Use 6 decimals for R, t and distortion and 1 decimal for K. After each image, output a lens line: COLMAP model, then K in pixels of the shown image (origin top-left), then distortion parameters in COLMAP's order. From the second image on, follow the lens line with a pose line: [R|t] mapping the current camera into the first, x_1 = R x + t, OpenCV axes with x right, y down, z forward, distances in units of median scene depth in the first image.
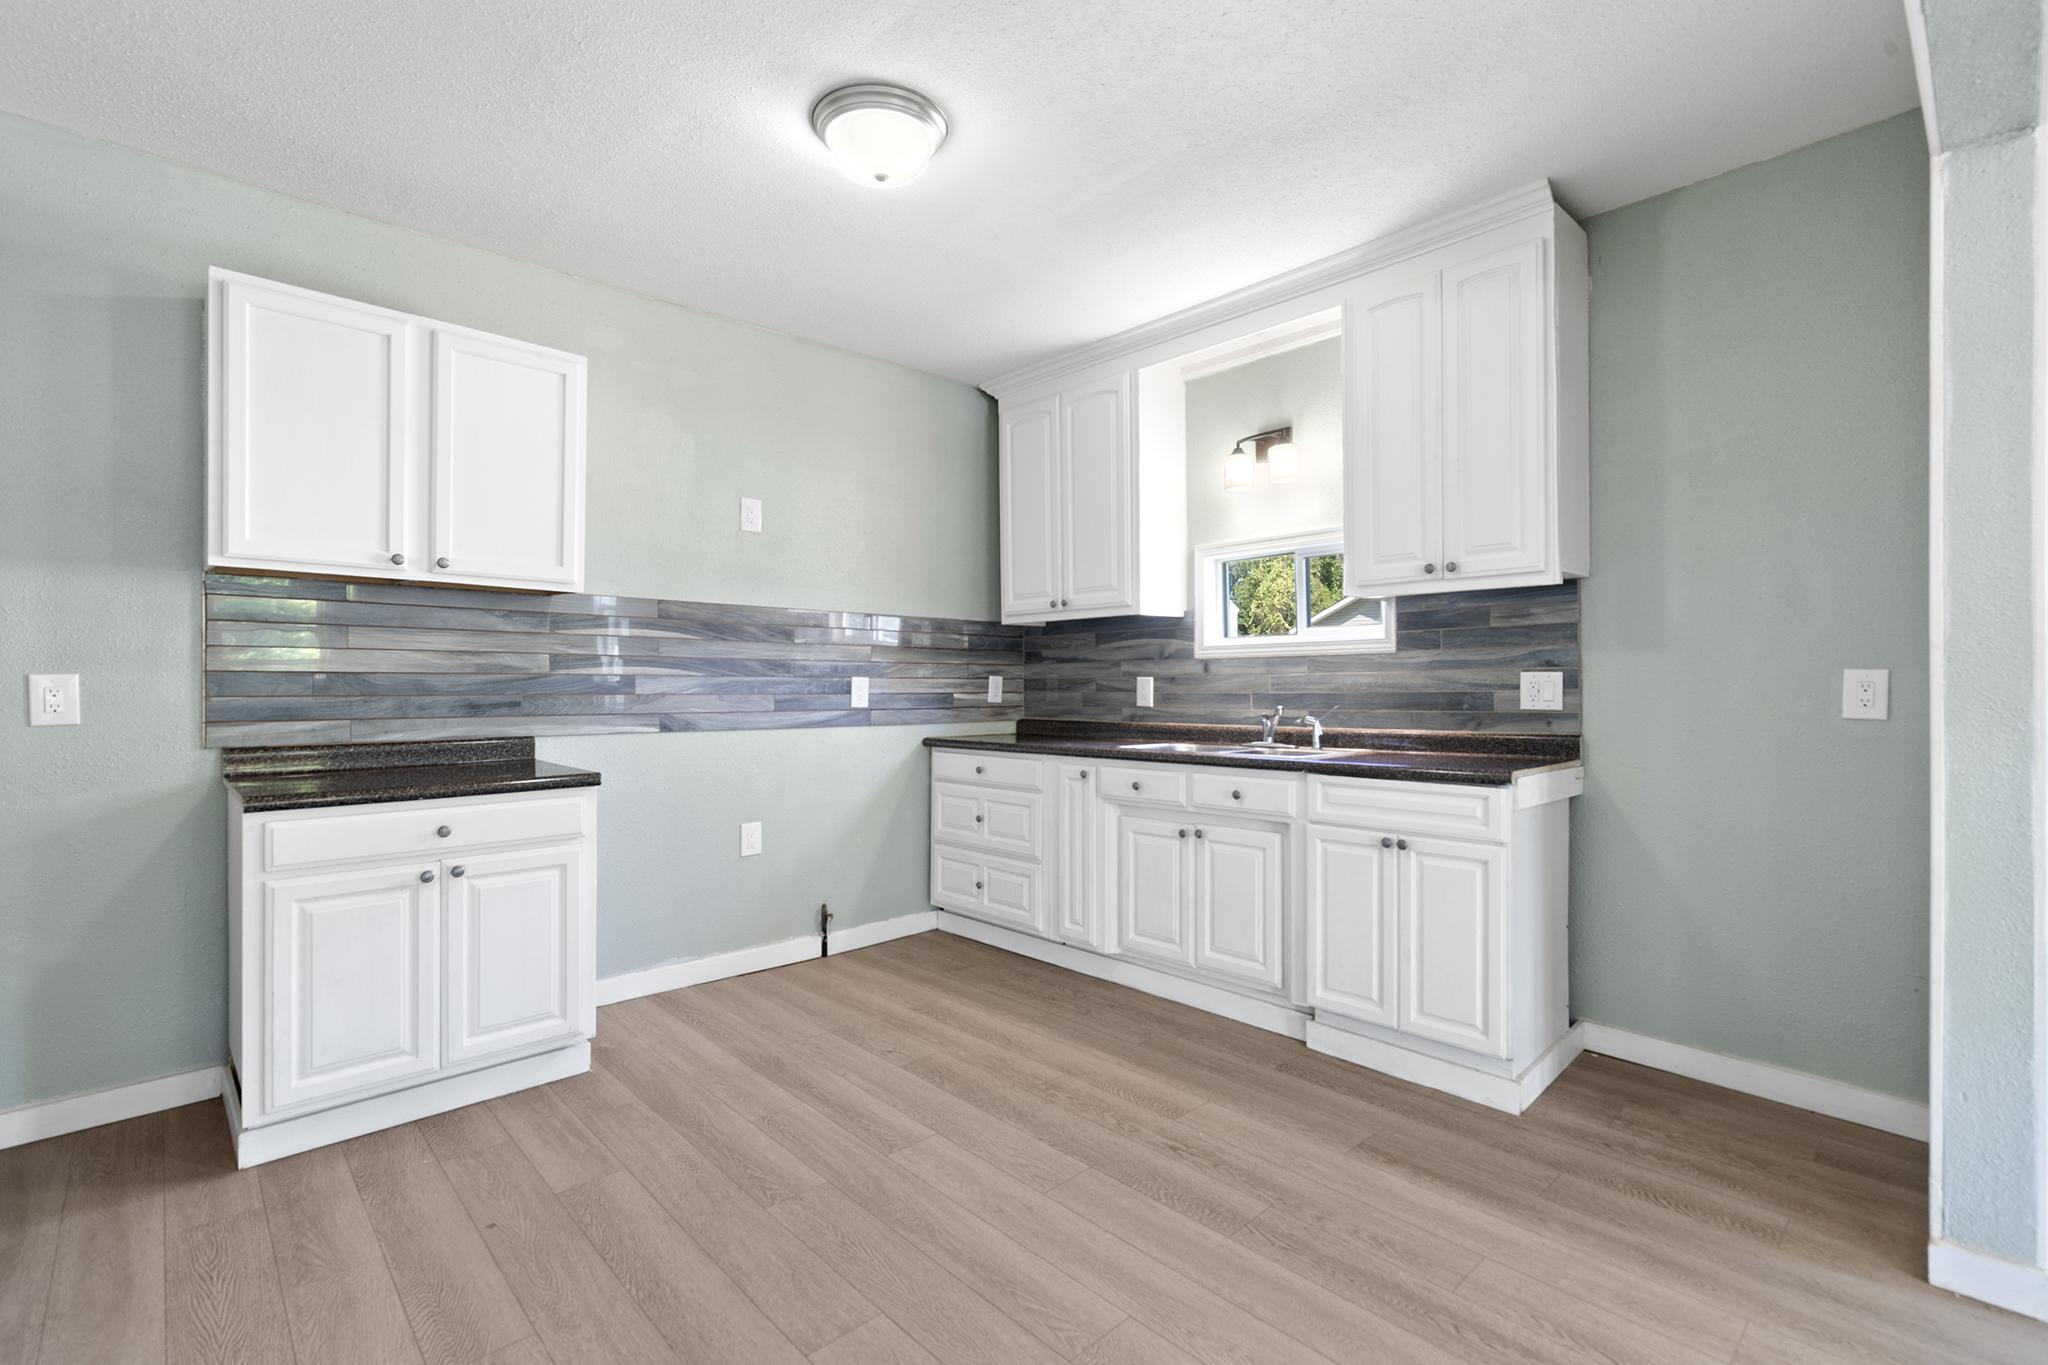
lens RADIAL K [[933.0, 0, 1034.3], [0, 933.0, 688.7], [0, 0, 1]] dist [0.009520, -0.002610]
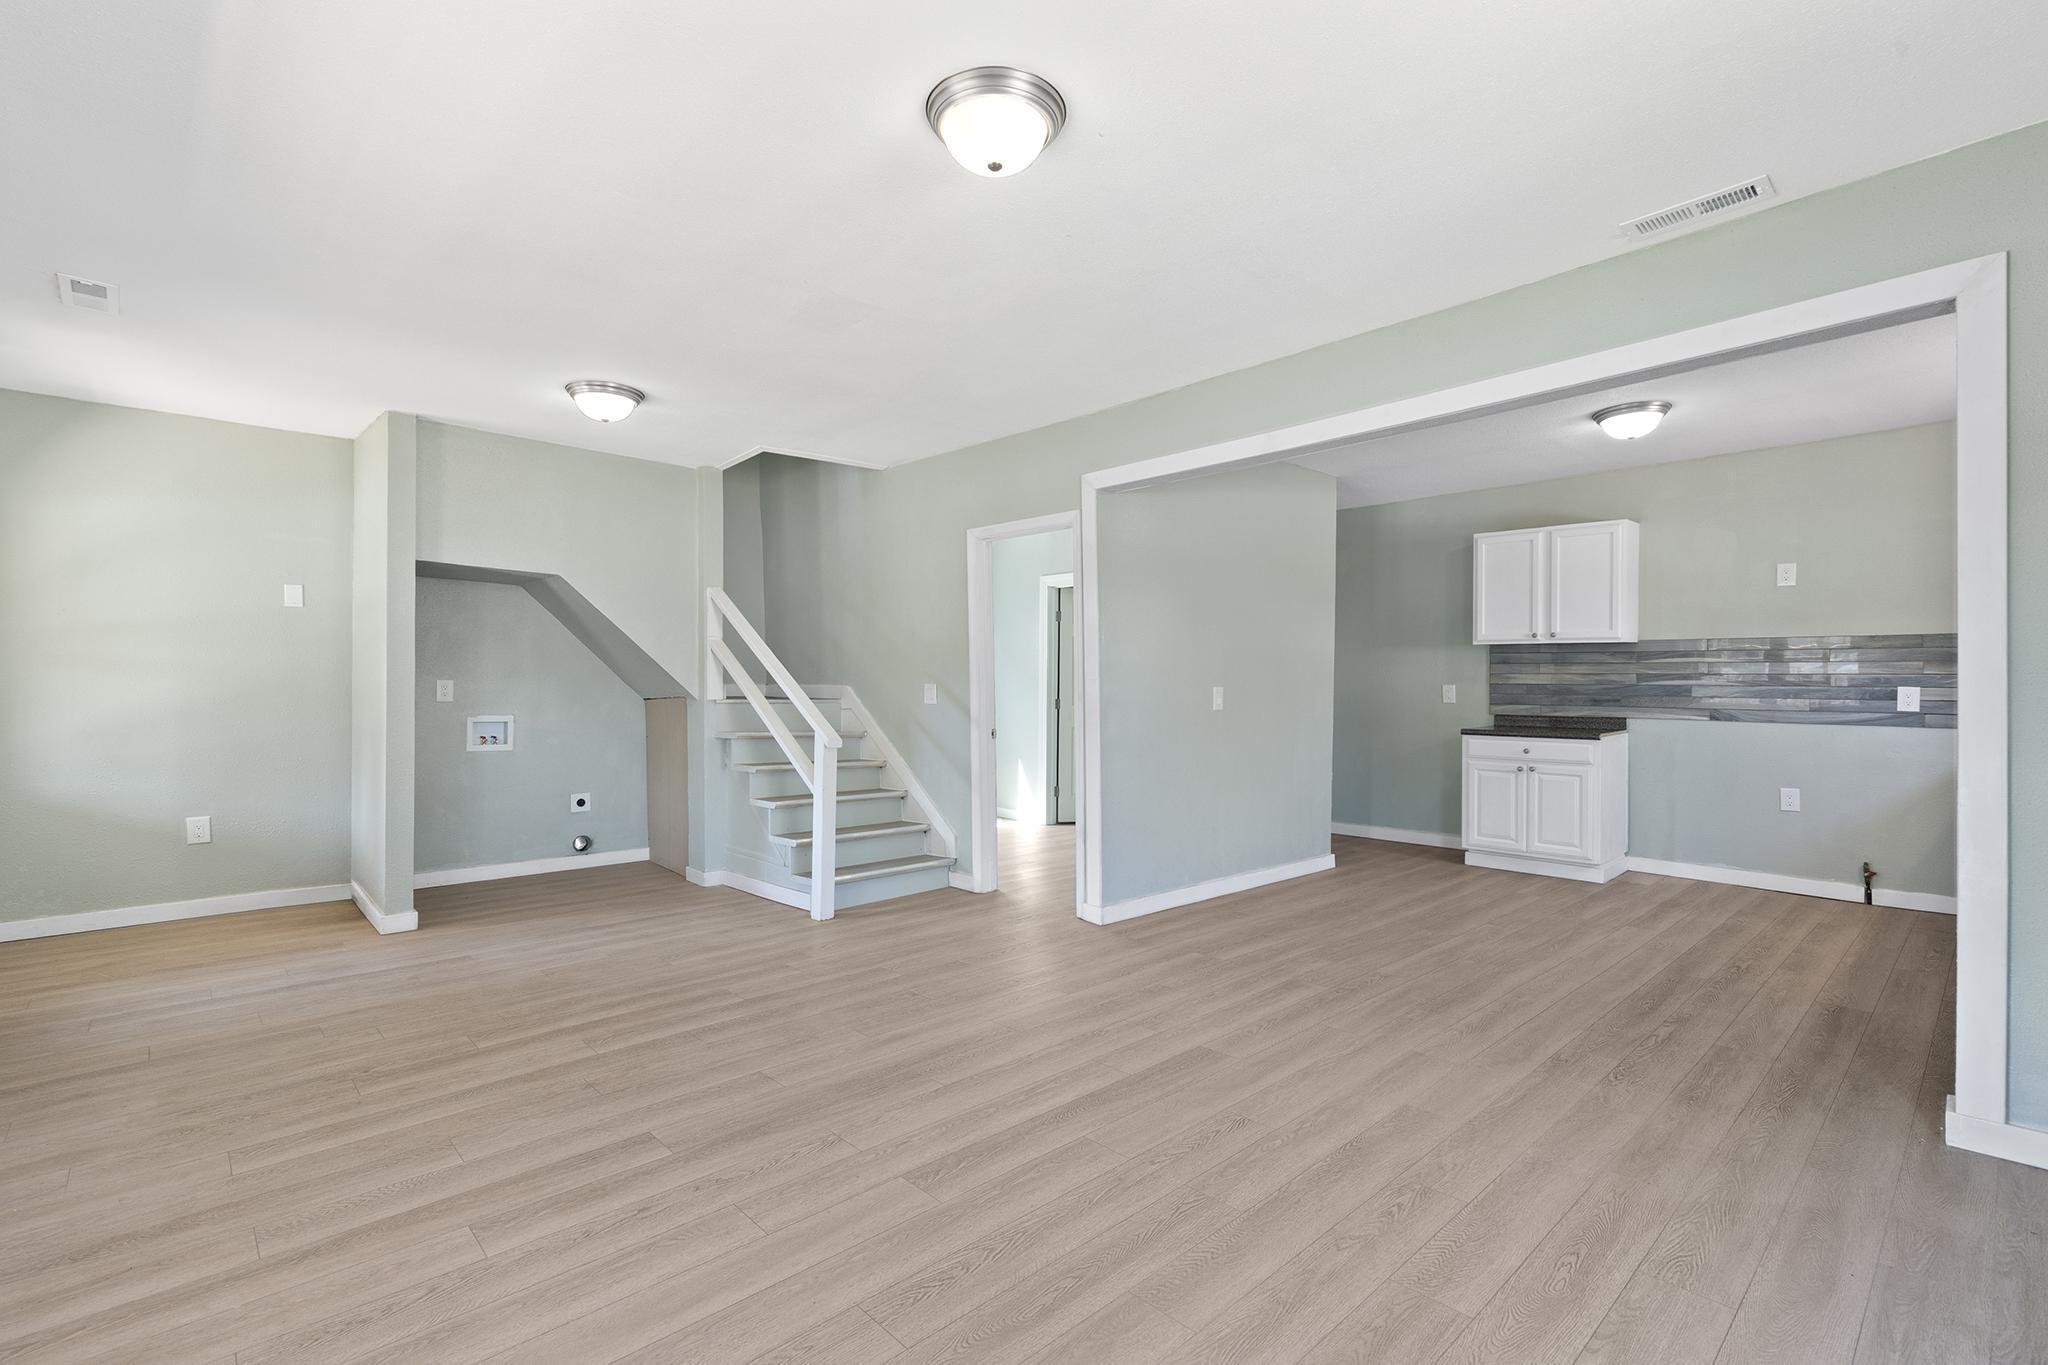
lens RADIAL K [[933.0, 0, 1029.6], [0, 933.0, 683.1], [0, 0, 1]] dist [0.009520, -0.002610]
pose [[0.004470, -0.002397, -0.999987, 1.418395], [-0.014049, 0.999898, -0.002460, 0.002684], [0.999891, 0.014060, 0.004436, -0.222353]]
